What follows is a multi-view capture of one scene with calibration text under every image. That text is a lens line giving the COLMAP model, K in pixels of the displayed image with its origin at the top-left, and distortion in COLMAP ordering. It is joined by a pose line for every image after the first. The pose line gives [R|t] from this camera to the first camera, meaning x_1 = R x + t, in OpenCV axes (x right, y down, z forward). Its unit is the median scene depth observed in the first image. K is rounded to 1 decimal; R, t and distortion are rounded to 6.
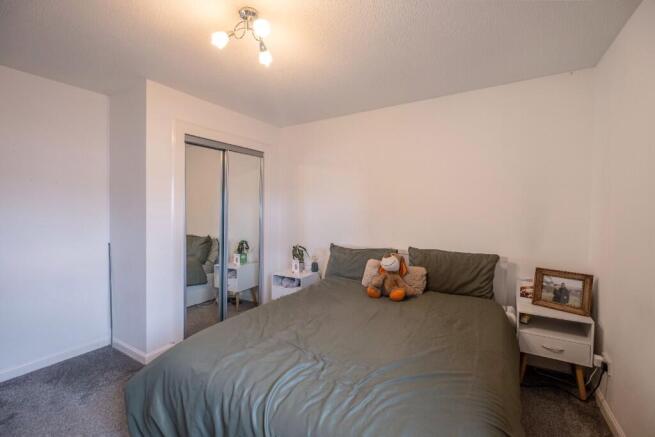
lens RADIAL K [[288.1, 0, 327.5], [0, 288.1, 218.5], [0, 0, 1]] dist [-0.000036, -0.000046]
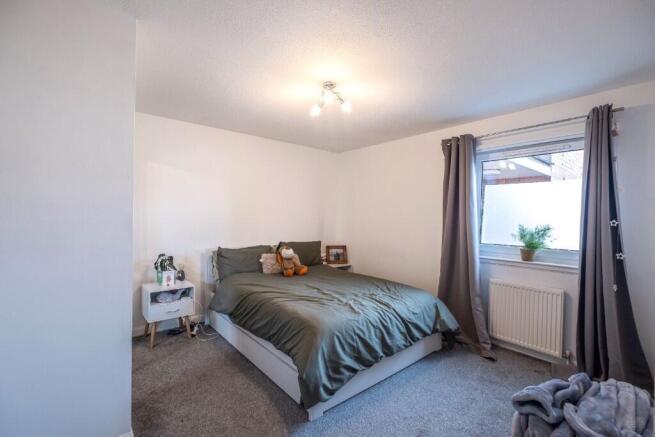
lens RADIAL K [[288.1, 0, 327.5], [0, 288.1, 218.5], [0, 0, 1]] dist [-0.000036, -0.000046]
pose [[0.315629, -0.005520, 0.948867, -1.177568], [0.008181, 0.999962, 0.003096, -0.025545], [-0.948847, 0.006786, 0.315662, 0.365371]]
